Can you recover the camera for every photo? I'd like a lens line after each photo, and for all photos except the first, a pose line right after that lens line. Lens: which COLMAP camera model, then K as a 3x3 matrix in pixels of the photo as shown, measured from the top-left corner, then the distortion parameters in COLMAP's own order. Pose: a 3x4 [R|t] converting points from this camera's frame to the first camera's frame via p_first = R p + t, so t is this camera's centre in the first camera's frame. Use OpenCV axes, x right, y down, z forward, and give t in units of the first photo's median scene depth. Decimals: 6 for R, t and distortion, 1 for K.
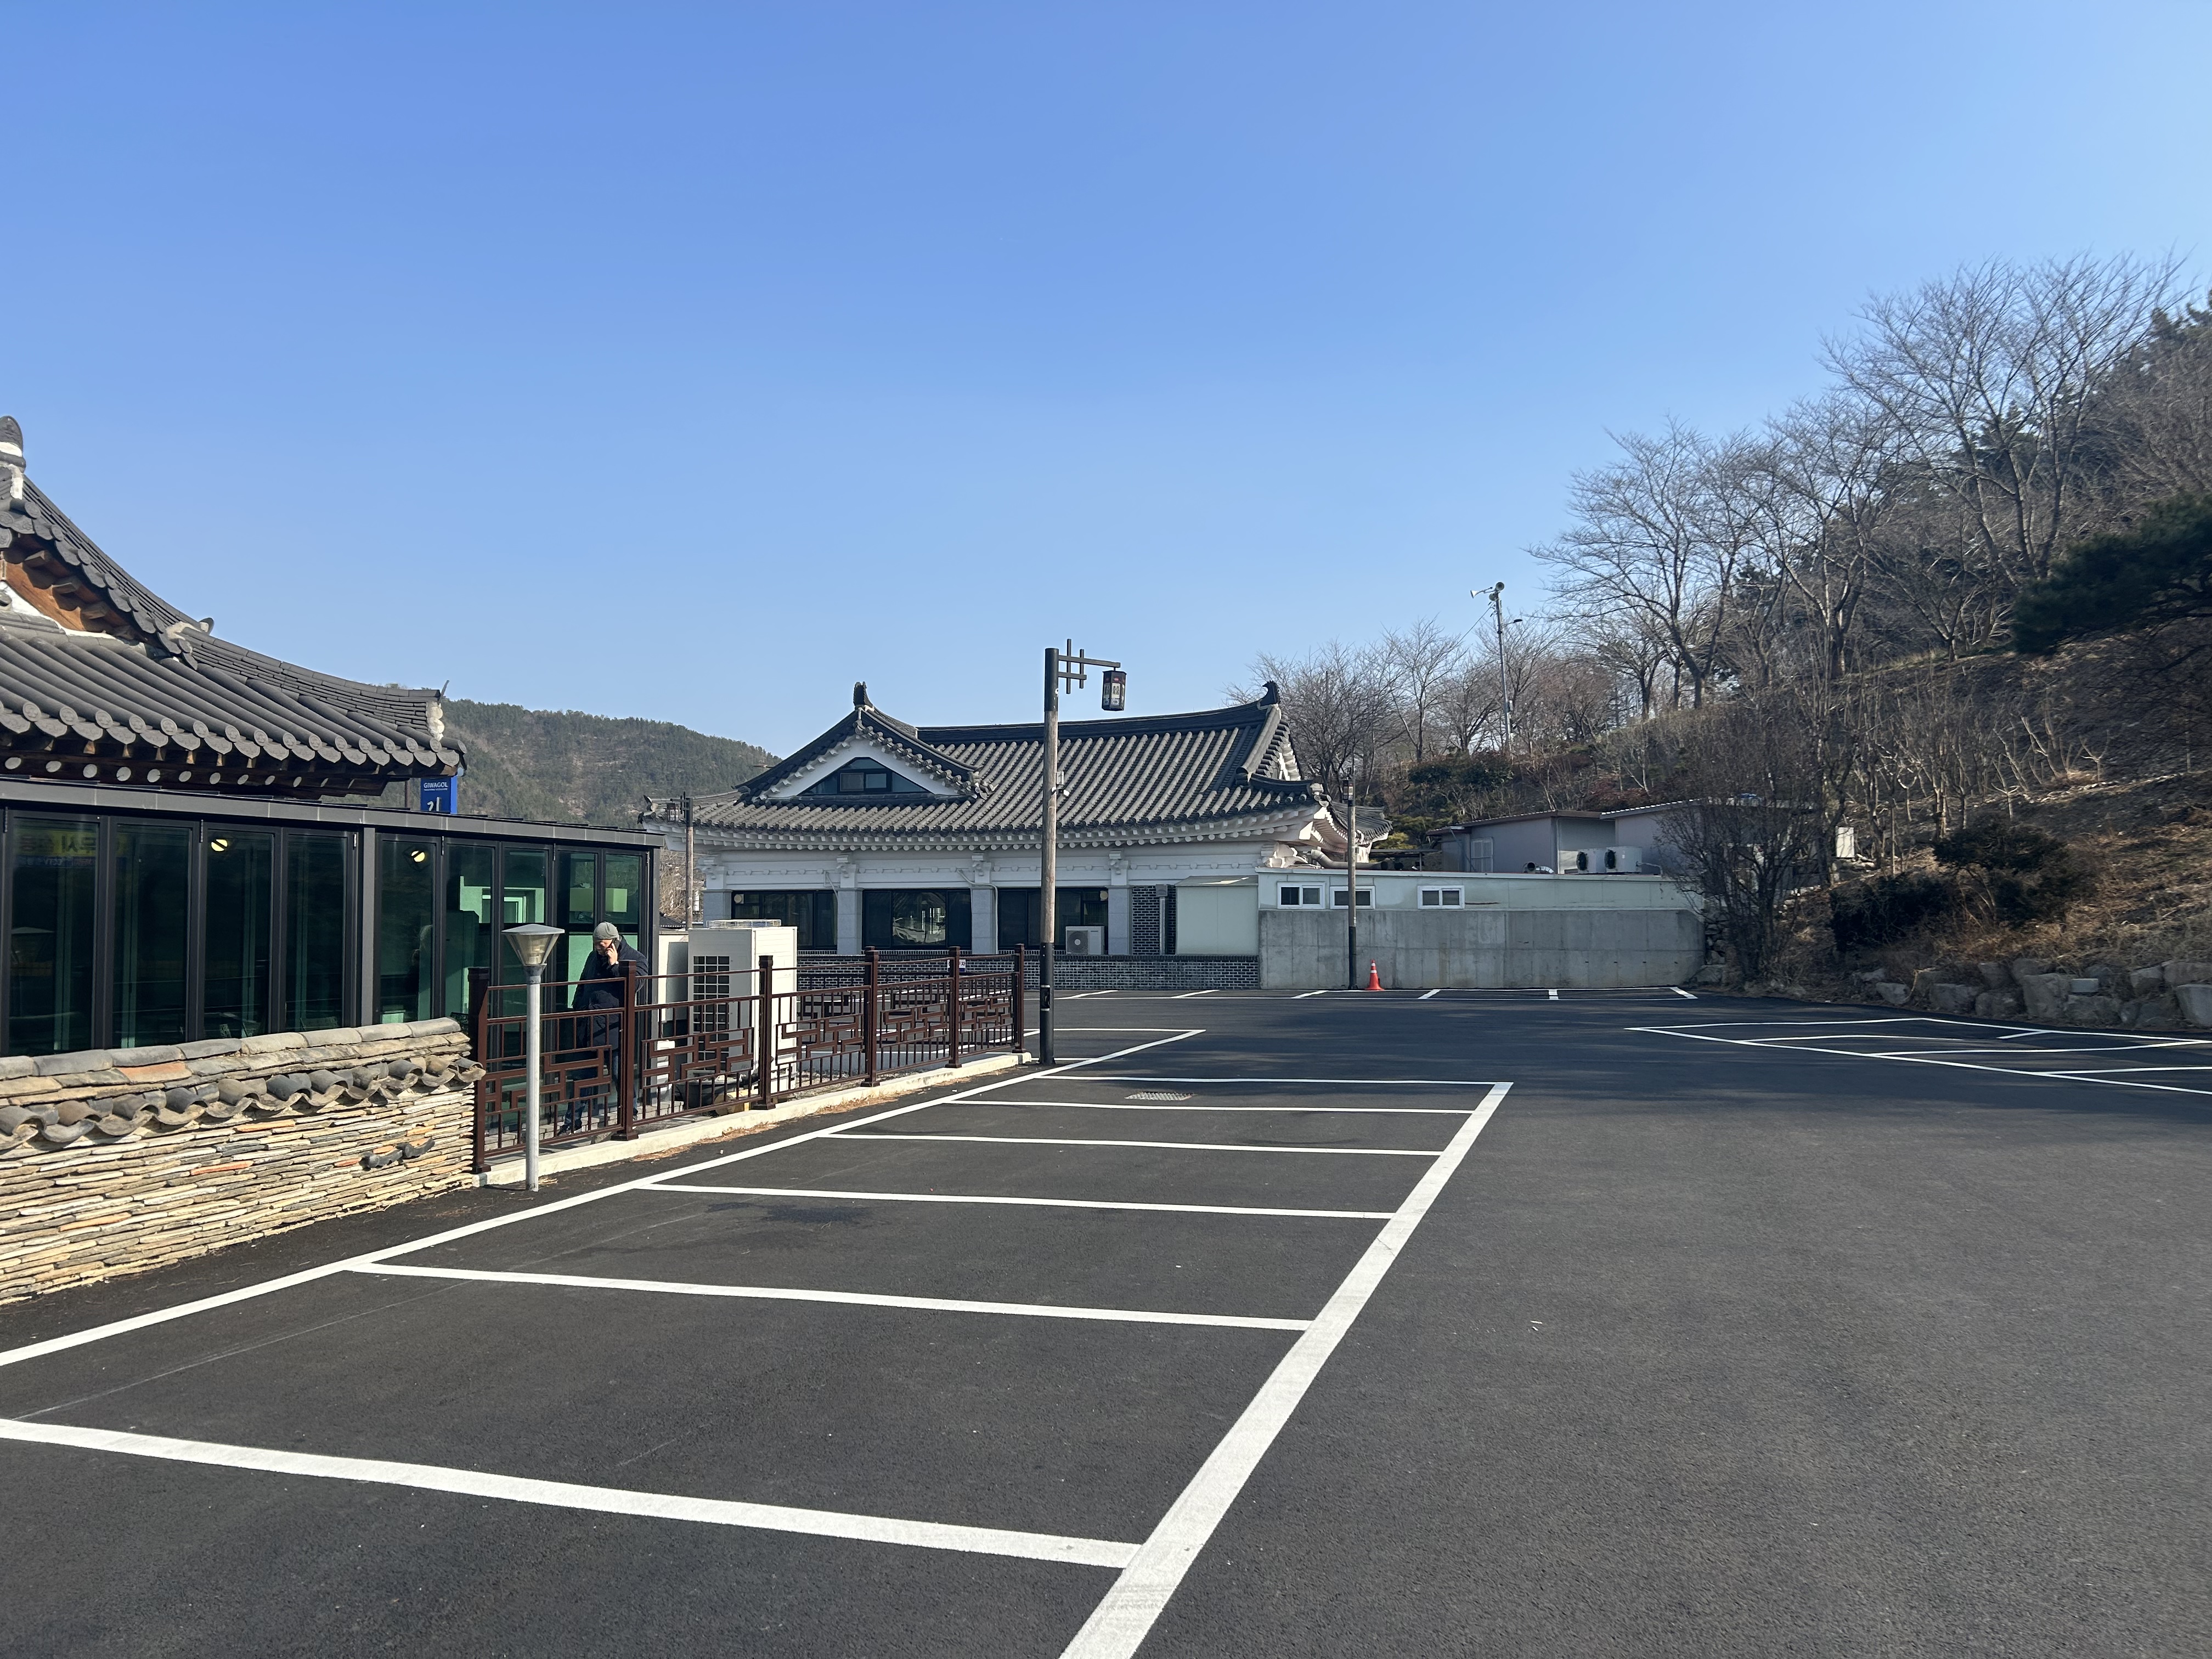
lens RADIAL K [[1588.3, 0, 1098.8], [0, 1588.3, 852.0], [0, 0, 1]] dist [0.003337, -0.002486]
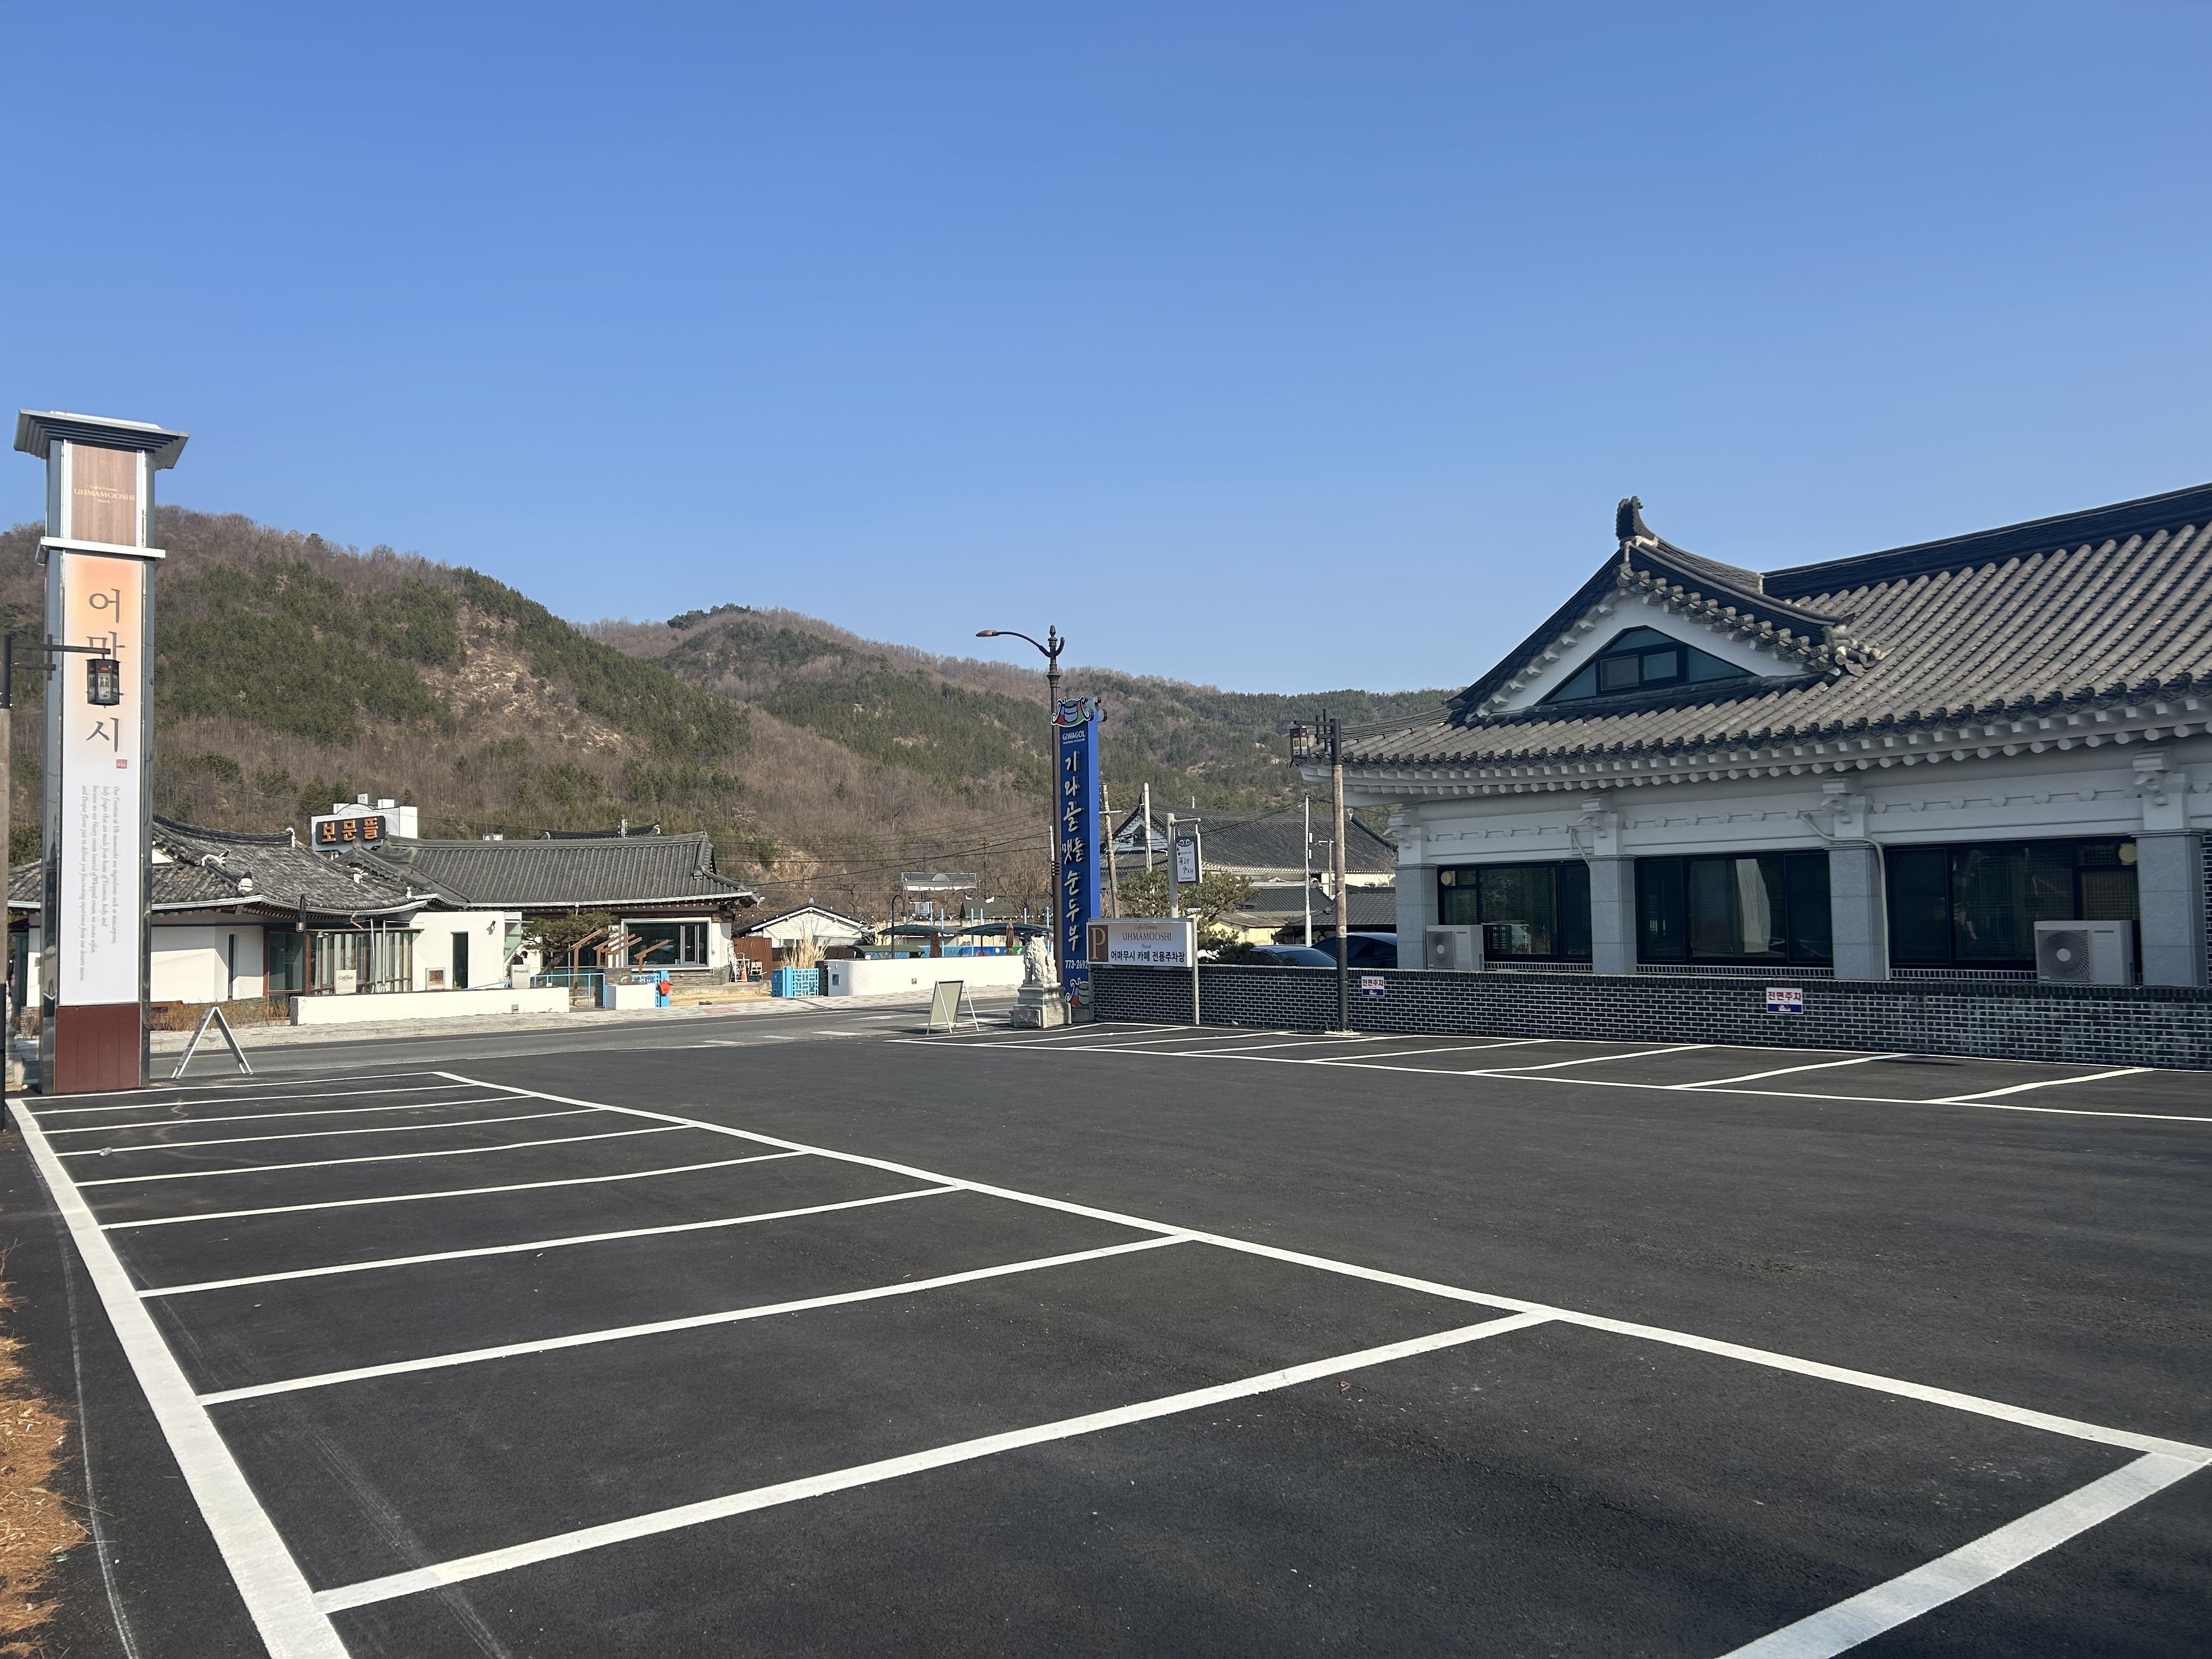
lens RADIAL K [[1588.3, 0, 1098.8], [0, 1588.3, 852.0], [0, 0, 1]] dist [0.003337, -0.002486]
pose [[0.796683, -0.031664, -0.603567, 0.041460], [0.036945, 0.999311, -0.003659, 0.016682], [0.603267, -0.019384, 0.797304, 0.430077]]
